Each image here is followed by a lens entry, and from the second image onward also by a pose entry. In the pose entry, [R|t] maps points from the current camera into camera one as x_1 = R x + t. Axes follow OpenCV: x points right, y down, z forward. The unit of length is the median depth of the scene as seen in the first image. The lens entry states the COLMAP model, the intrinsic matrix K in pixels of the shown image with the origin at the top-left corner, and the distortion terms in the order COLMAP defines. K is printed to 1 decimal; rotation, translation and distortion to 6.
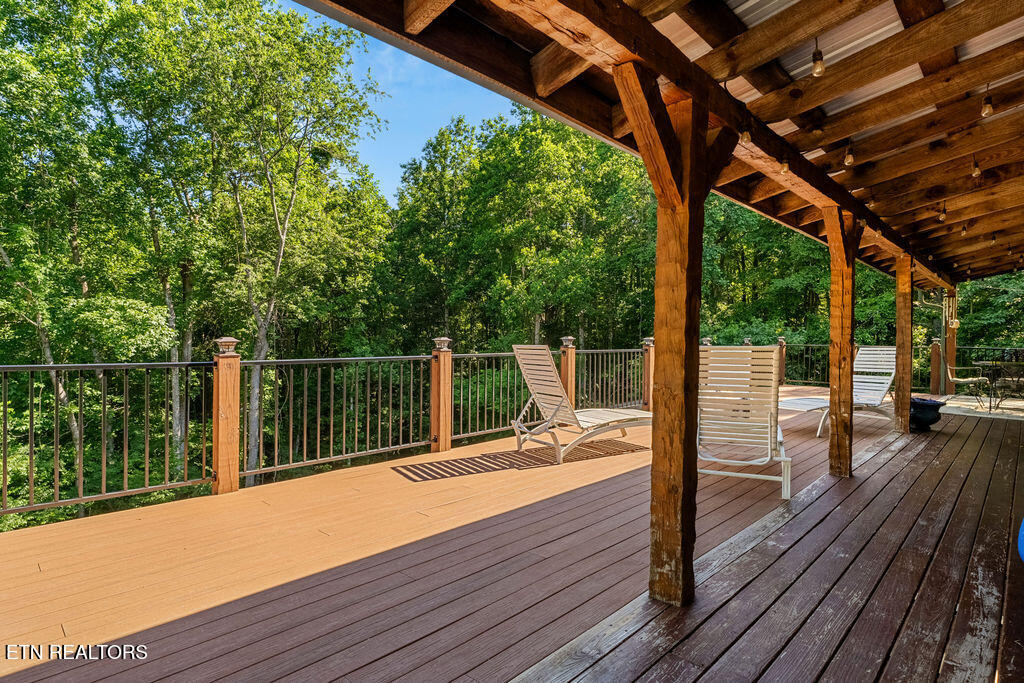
lens RADIAL K [[542.3, 0, 508.4], [0, 542.3, 337.7], [0, 0, 1]] dist [-0.004268, 0.000953]
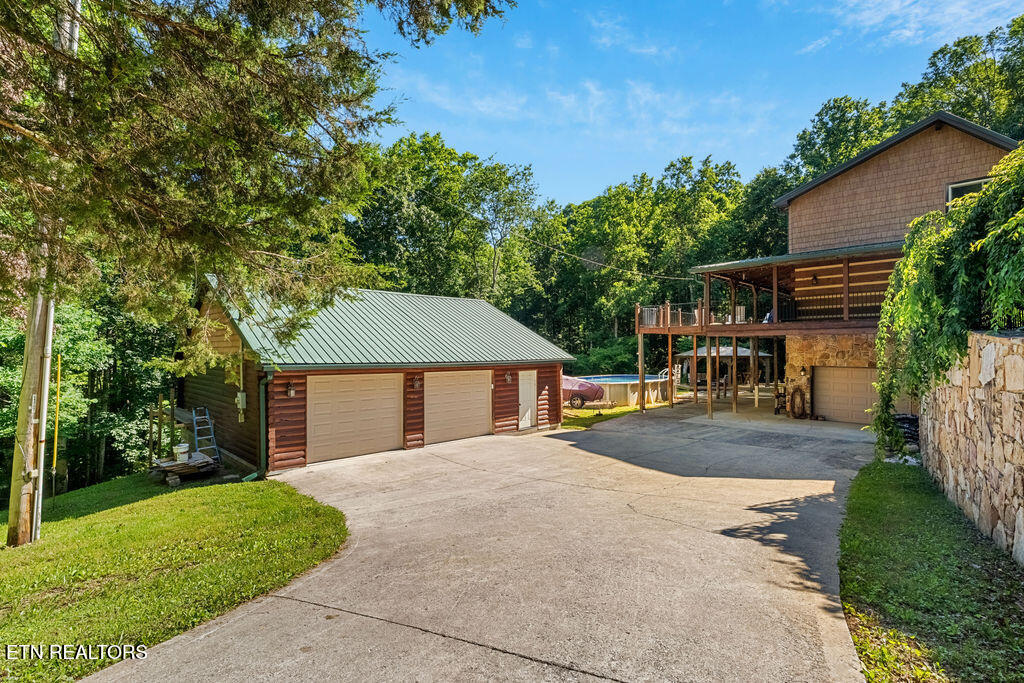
lens RADIAL K [[475.1, 0, 505.6], [0, 475.1, 333.0], [0, 0, 1]] dist [-0.001129, -0.000937]
pose [[0.998940, -0.012803, -0.044214, -0.279957], [0.010913, 0.999027, -0.042734, 0.076337], [0.044718, 0.042206, 0.998108, -0.651384]]
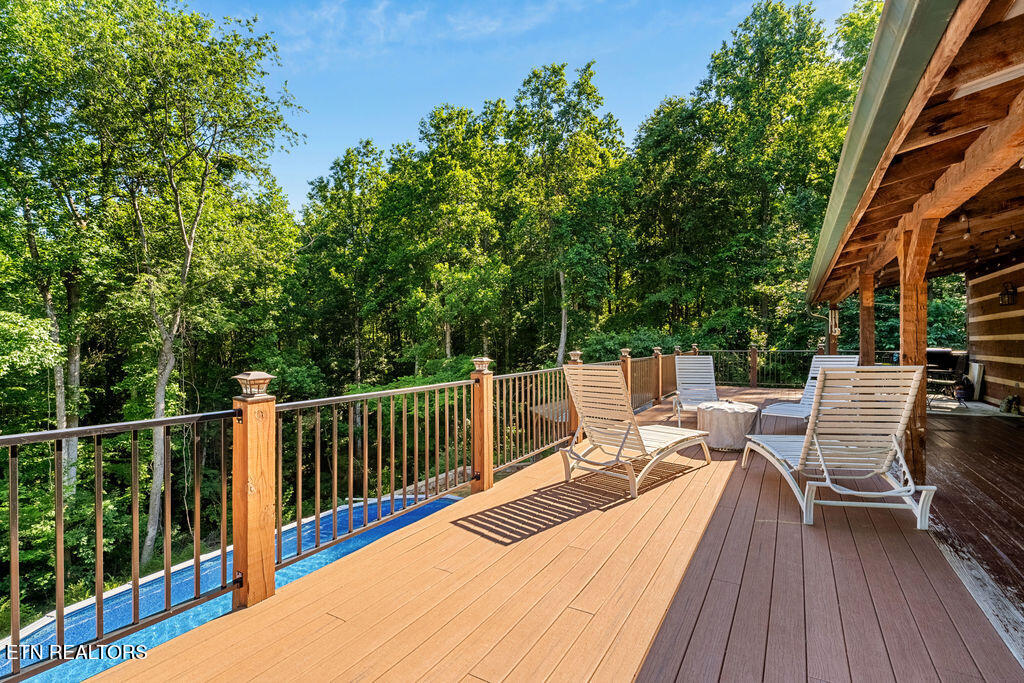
lens RADIAL K [[475.1, 0, 514.5], [0, 475.1, 343.8], [0, 0, 1]] dist [-0.001129, -0.000937]
pose [[0.974633, -0.015854, 0.223248, -0.037099], [0.015979, 0.999872, 0.001246, -0.003518], [-0.223240, 0.002353, 0.974761, 0.038284]]
